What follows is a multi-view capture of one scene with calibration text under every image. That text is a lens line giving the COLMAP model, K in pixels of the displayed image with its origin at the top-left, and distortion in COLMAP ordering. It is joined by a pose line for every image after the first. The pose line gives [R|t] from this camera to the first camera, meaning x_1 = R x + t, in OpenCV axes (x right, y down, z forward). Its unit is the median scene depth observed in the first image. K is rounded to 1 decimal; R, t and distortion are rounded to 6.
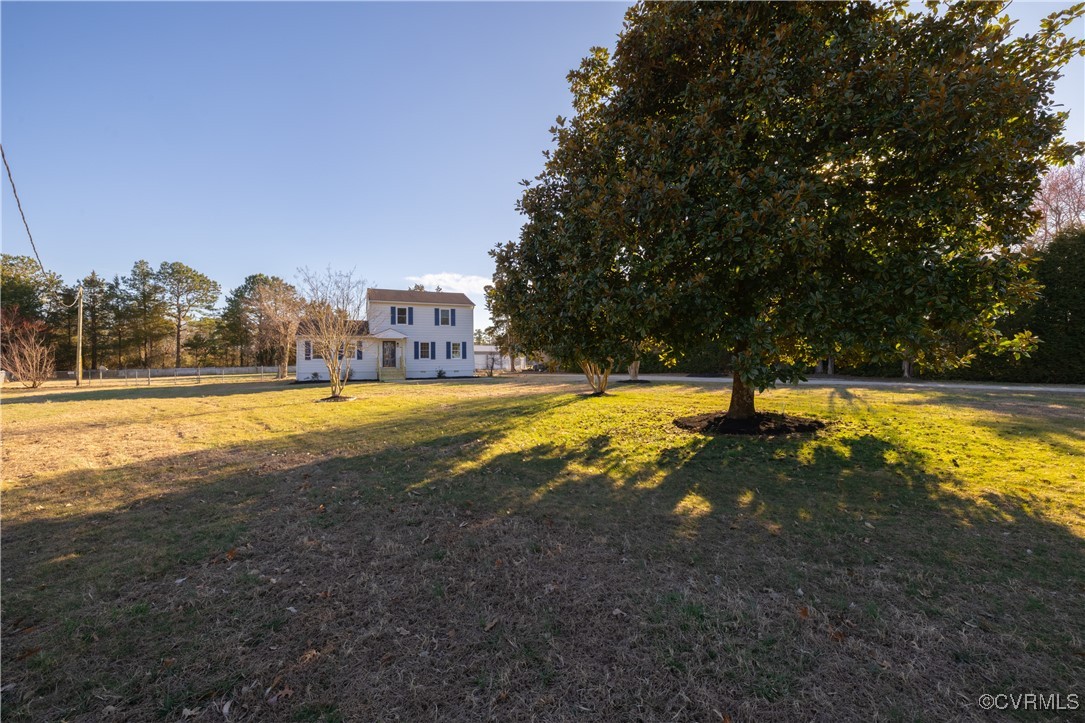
lens RADIAL K [[453.5, 0, 543.2], [0, 453.5, 358.2], [0, 0, 1]] dist [-0.001622, 0.000277]
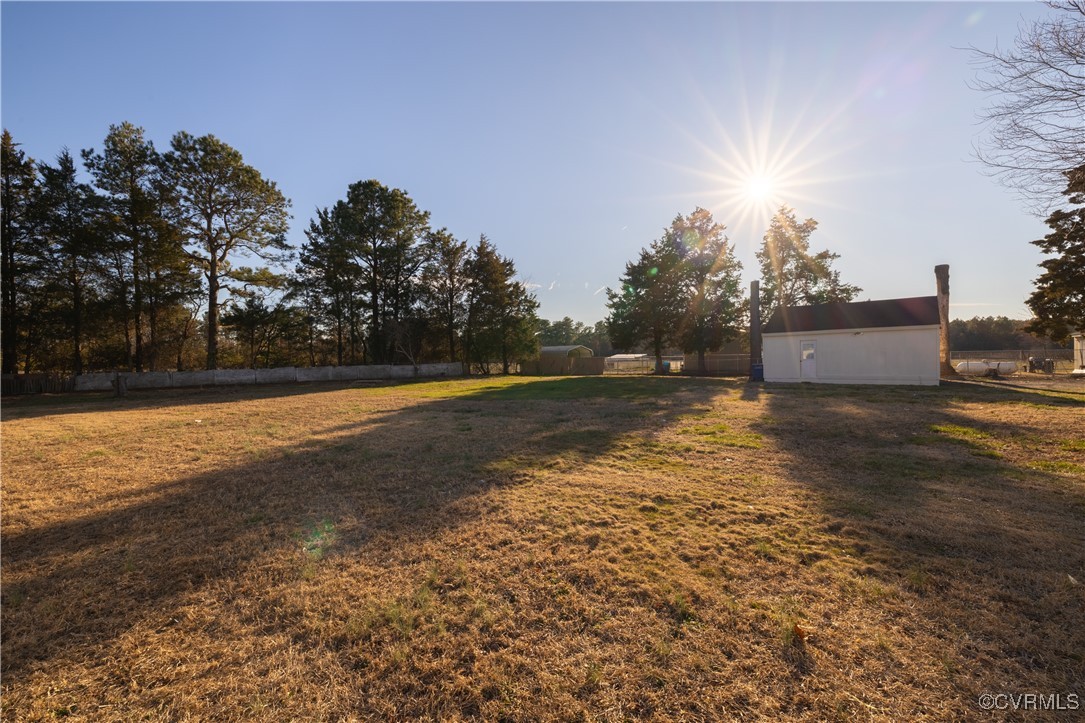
lens RADIAL K [[453.5, 0, 544.2], [0, 453.5, 361.1], [0, 0, 1]] dist [-0.001622, 0.000277]
pose [[0.992536, 0.003457, 0.121907, -0.539415], [-0.005459, 0.999856, 0.016091, 0.004727], [-0.121834, -0.016637, 0.992411, 0.512673]]
